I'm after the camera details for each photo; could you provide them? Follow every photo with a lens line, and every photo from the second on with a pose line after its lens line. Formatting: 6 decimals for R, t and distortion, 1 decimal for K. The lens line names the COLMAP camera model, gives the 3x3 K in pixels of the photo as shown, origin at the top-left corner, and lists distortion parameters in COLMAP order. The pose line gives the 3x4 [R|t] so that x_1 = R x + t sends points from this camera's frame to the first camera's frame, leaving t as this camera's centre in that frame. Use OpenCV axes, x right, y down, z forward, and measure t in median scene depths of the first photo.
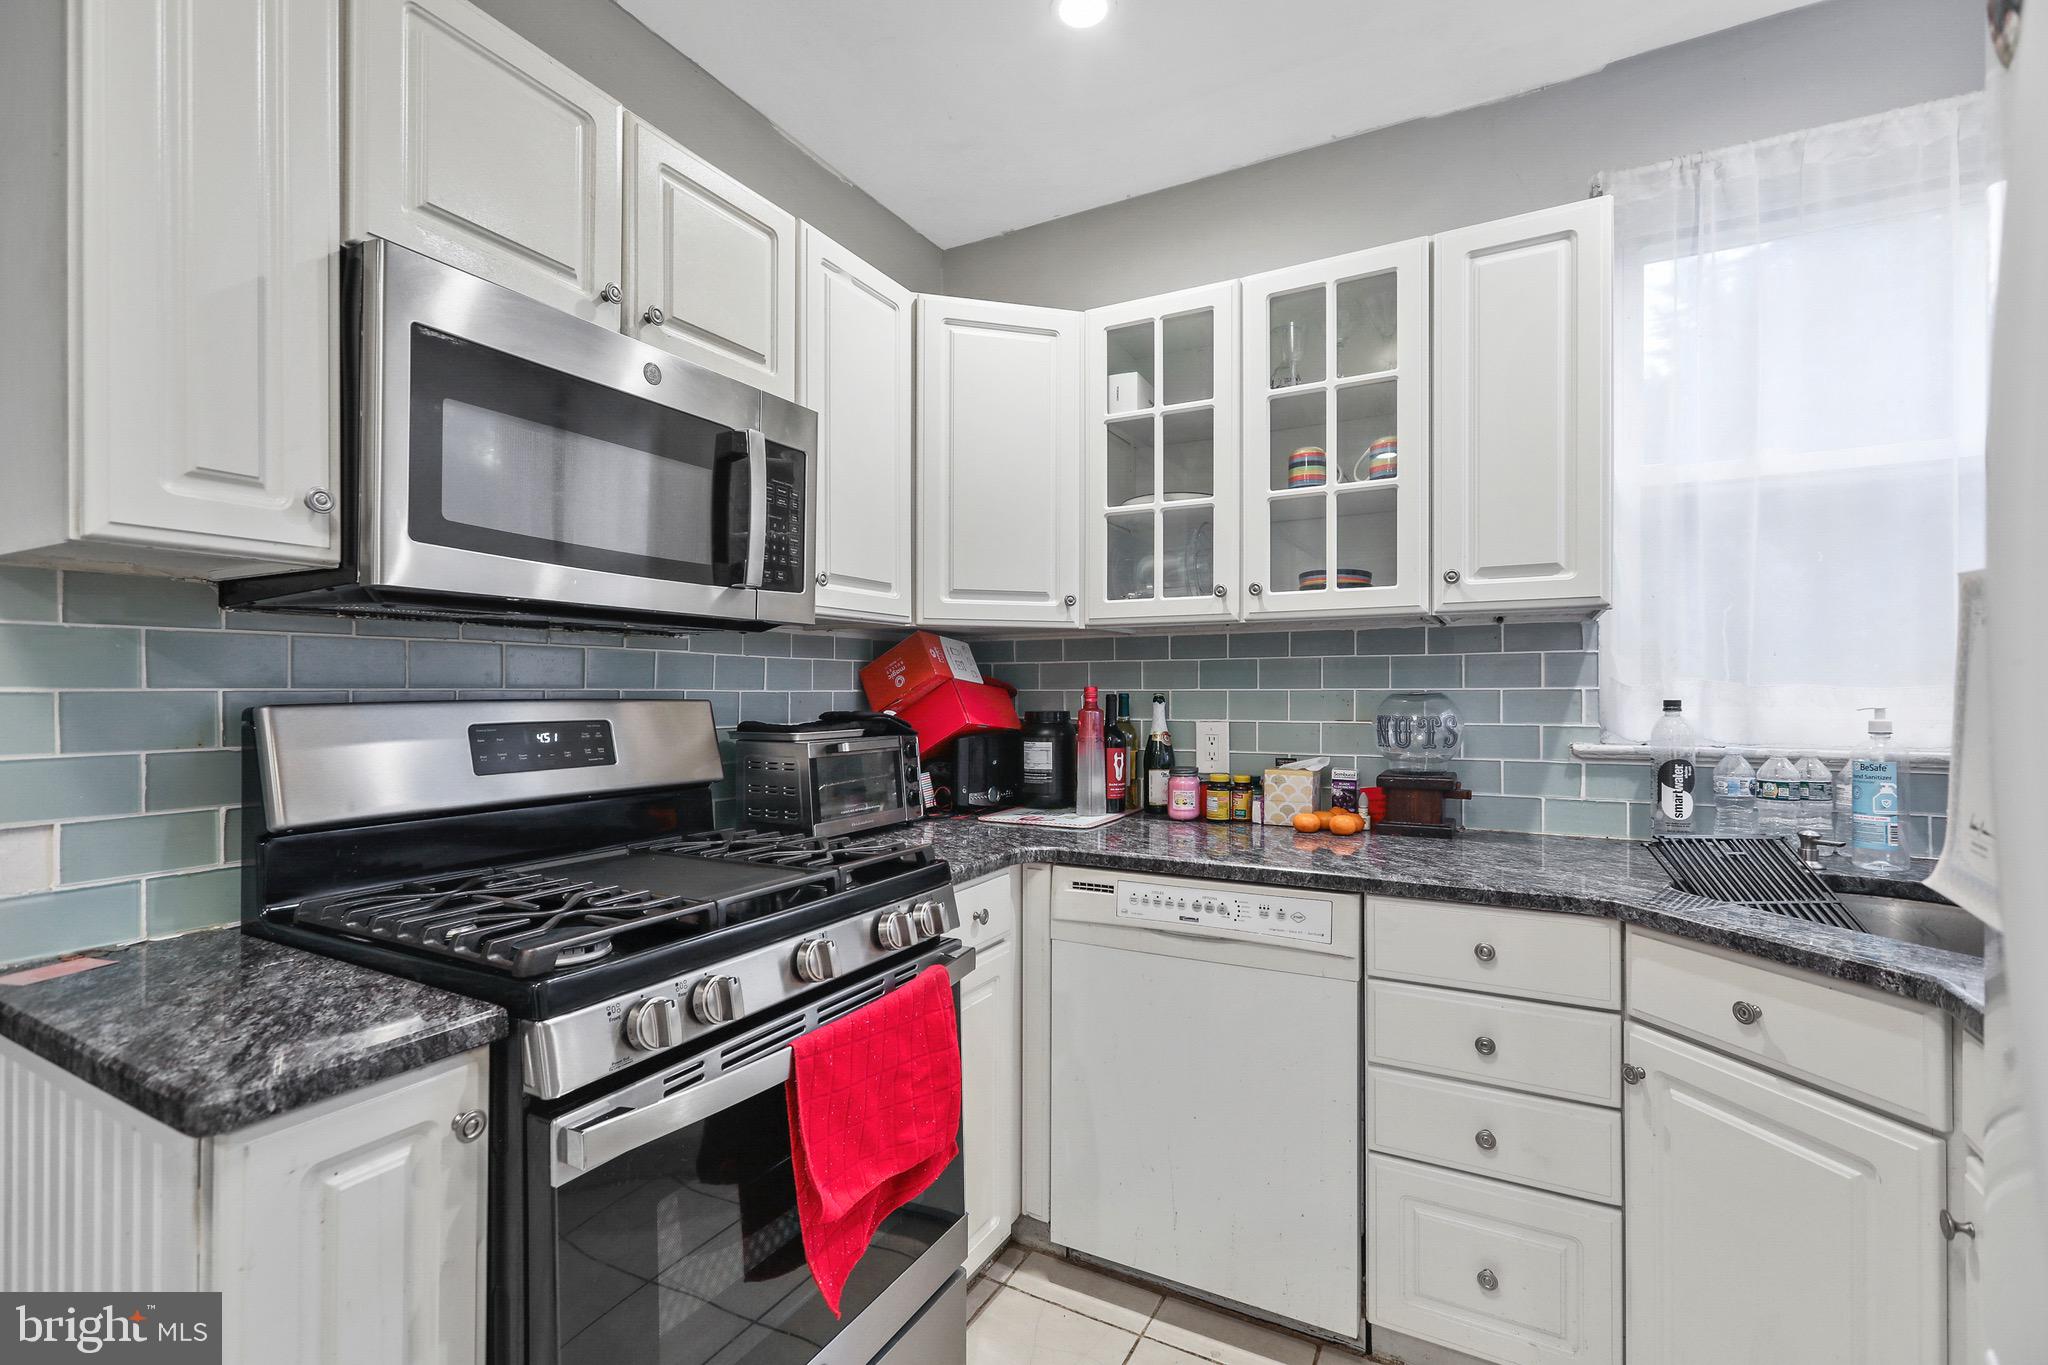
lens RADIAL K [[925.3, 0, 1011.7], [0, 925.3, 694.3], [0, 0, 1]] dist [0.000101, 0.000435]
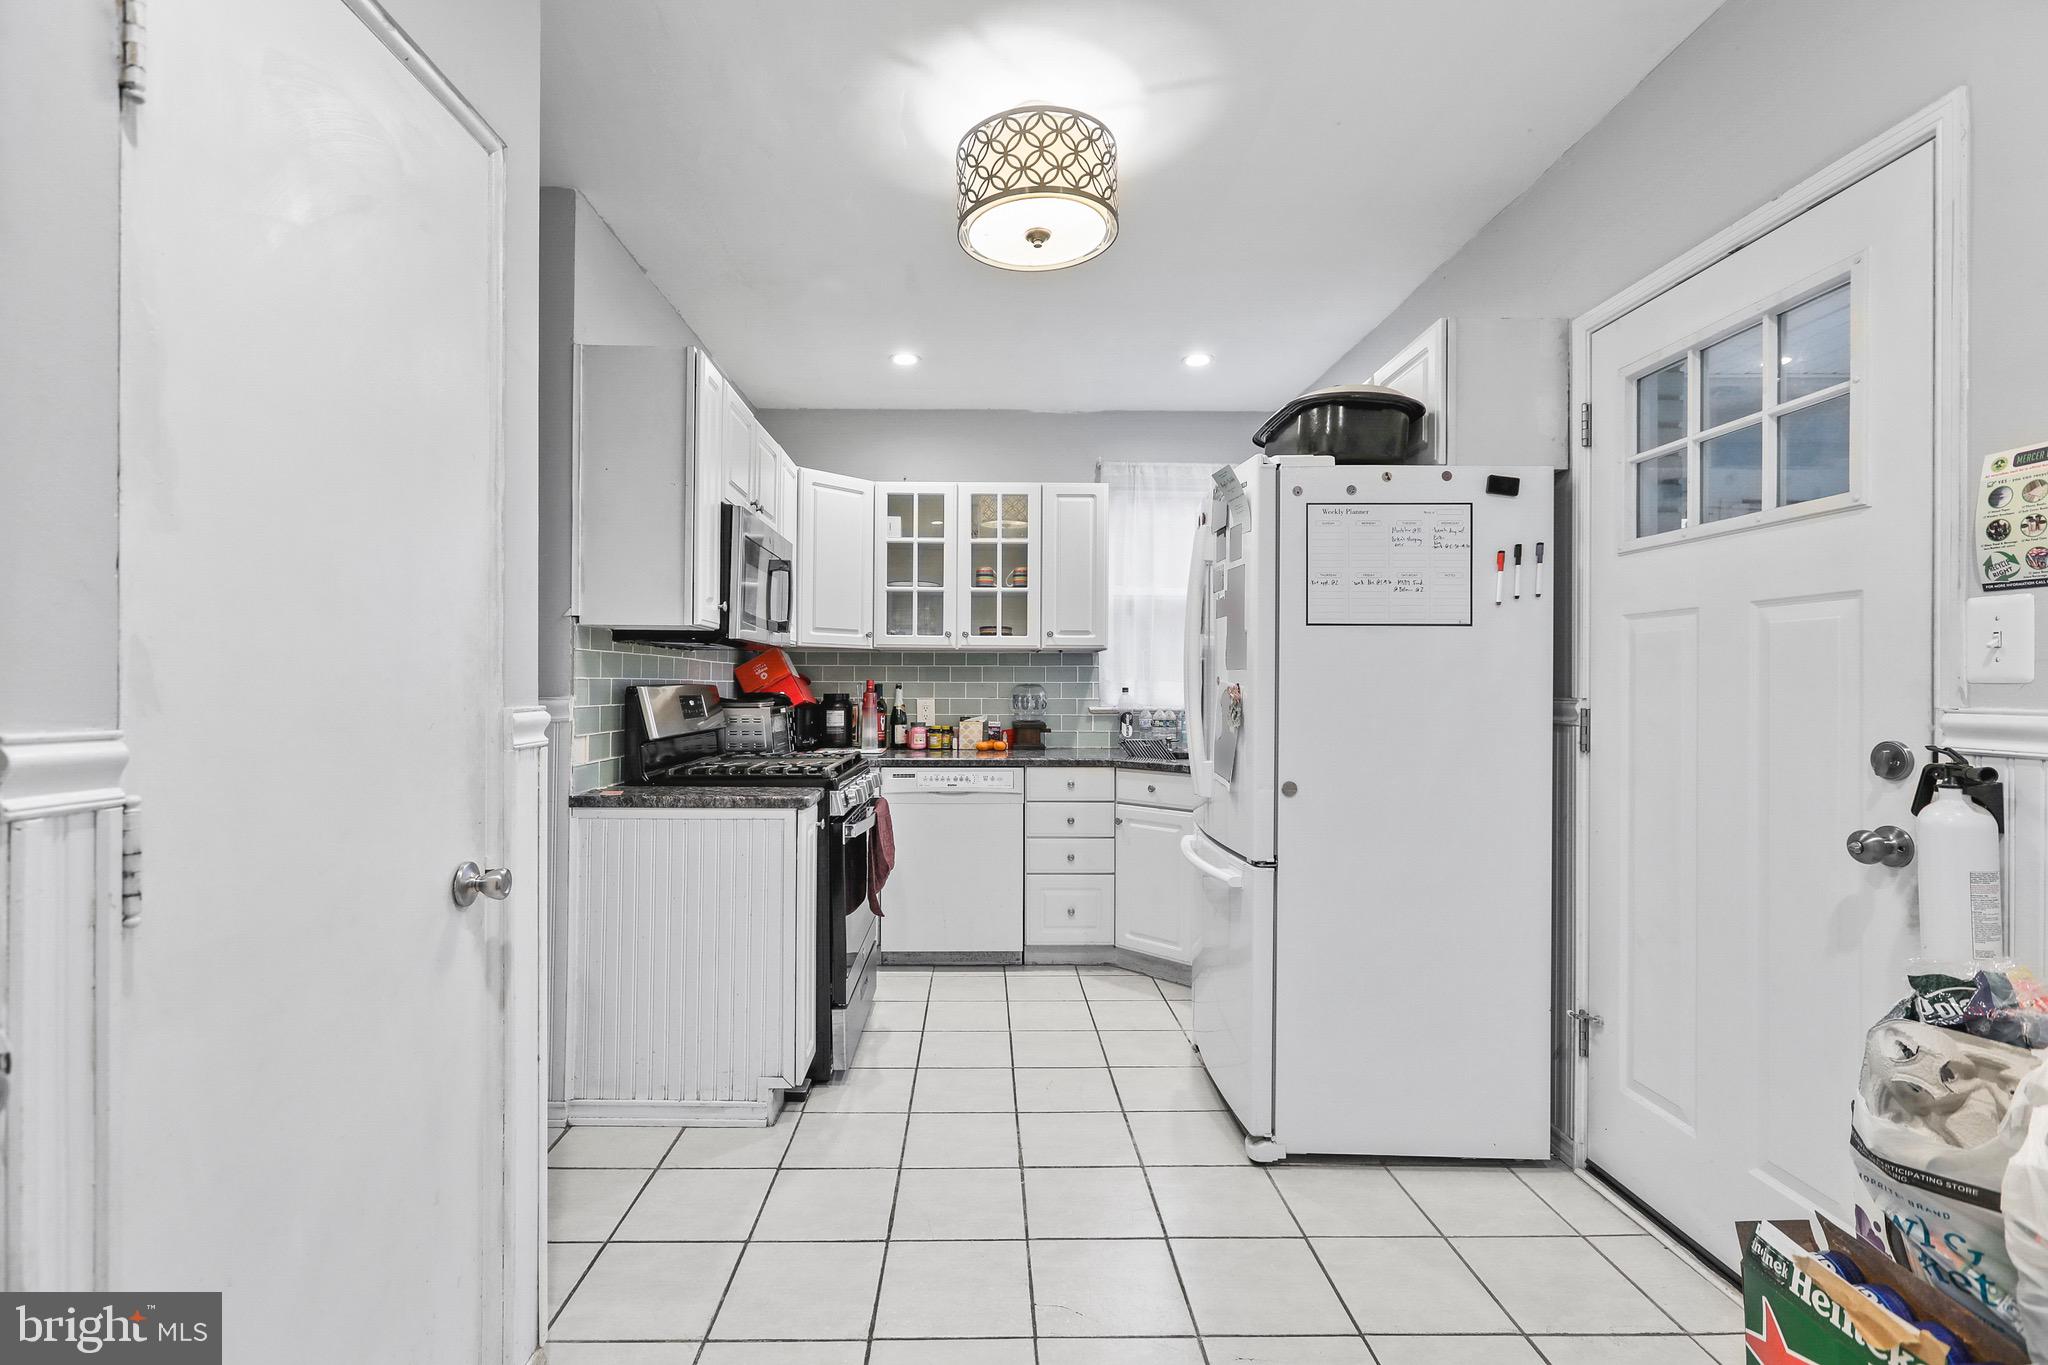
lens RADIAL K [[925.3, 0, 1011.7], [0, 925.3, 694.3], [0, 0, 1]] dist [0.000101, 0.000435]
pose [[0.861084, 0.000106, 0.508463, -0.698150], [-0.003729, 0.999974, 0.006107, 0.009536], [-0.508450, -0.007155, 0.861062, -0.841427]]
